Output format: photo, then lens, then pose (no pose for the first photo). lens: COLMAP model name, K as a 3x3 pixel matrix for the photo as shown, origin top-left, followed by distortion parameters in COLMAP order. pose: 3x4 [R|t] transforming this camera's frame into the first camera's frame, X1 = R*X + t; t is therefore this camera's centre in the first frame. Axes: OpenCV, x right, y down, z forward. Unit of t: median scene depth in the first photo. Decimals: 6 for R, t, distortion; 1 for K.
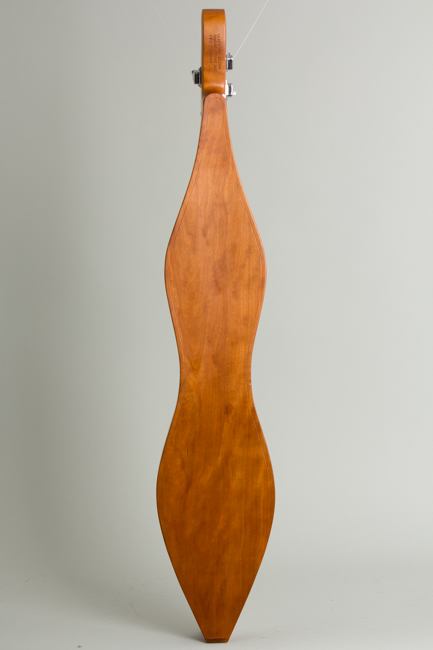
lens RADIAL K [[1317.1, 0, 215.8], [0, 1317.1, 325.2], [0, 0, 1]] dist [-0.062853, 0.000000]
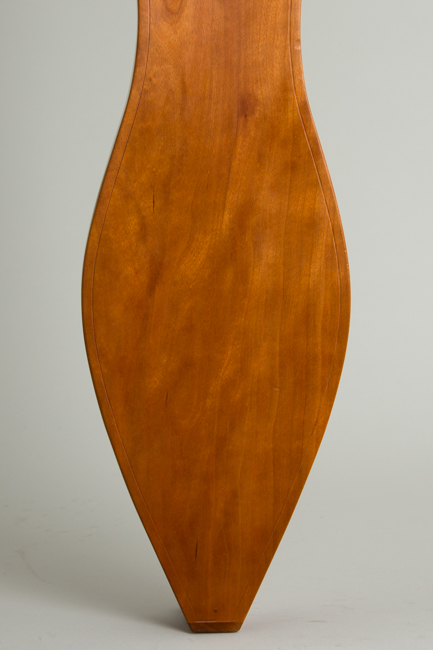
lens RADIAL K [[1668.1, 0, 216.5], [0, 1668.1, 324.8], [0, 0, 1]] dist [-0.001646, 0.000000]
pose [[0.998417, 0.009466, 0.055441, -0.030940], [-0.012662, 0.998261, 0.057571, 0.105105], [-0.054799, -0.058182, 0.996801, 0.441146]]
